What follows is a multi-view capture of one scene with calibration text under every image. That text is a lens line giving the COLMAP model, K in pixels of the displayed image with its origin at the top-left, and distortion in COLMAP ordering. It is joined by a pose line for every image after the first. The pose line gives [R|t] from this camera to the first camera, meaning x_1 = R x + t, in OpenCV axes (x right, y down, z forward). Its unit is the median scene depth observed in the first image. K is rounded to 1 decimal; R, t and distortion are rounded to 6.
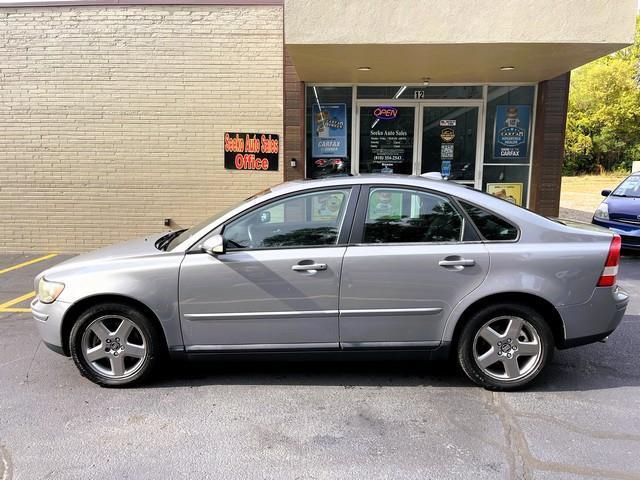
lens RADIAL K [[480.2, 0, 320.7], [0, 480.2, 242.5], [0, 0, 1]] dist [0.052478, -0.061251]
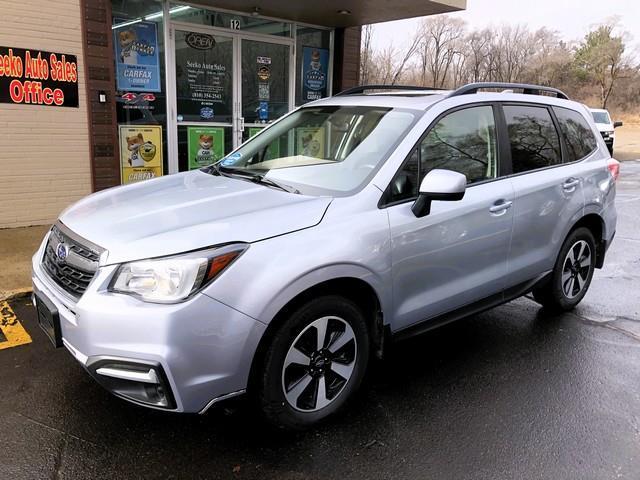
lens RADIAL K [[516.9, 0, 313.8], [0, 516.9, 231.6], [0, 0, 1]] dist [0.022257, -0.016533]
pose [[0.754345, -0.126024, 0.644269, -0.349417], [0.069192, 0.991197, 0.112873, -0.027708], [-0.652822, -0.040566, 0.756424, 0.173718]]
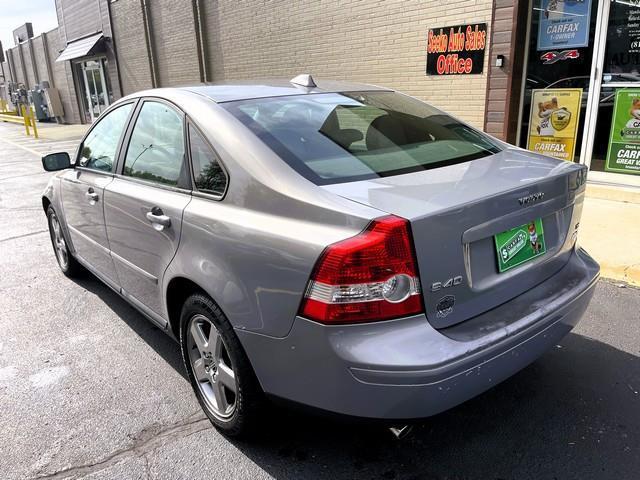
lens RADIAL K [[480.2, 0, 318.5], [0, 480.2, 243.6], [0, 0, 1]] dist [0.052478, -0.061251]
pose [[0.658828, 0.205260, -0.723750, 0.357269], [-0.067725, 0.974334, 0.214678, -0.033050], [0.749239, -0.092420, 0.655820, 0.270847]]
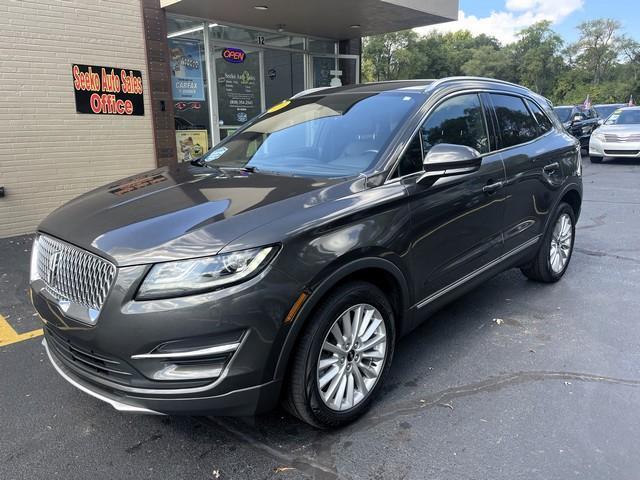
lens RADIAL K [[480.2, 0, 317.0], [0, 480.2, 242.6], [0, 0, 1]] dist [0.052478, -0.061251]
pose [[0.695151, -0.185179, 0.694603, -0.511488], [0.120928, 0.982606, 0.140936, -0.013058], [-0.708619, -0.013975, 0.705453, 0.184783]]
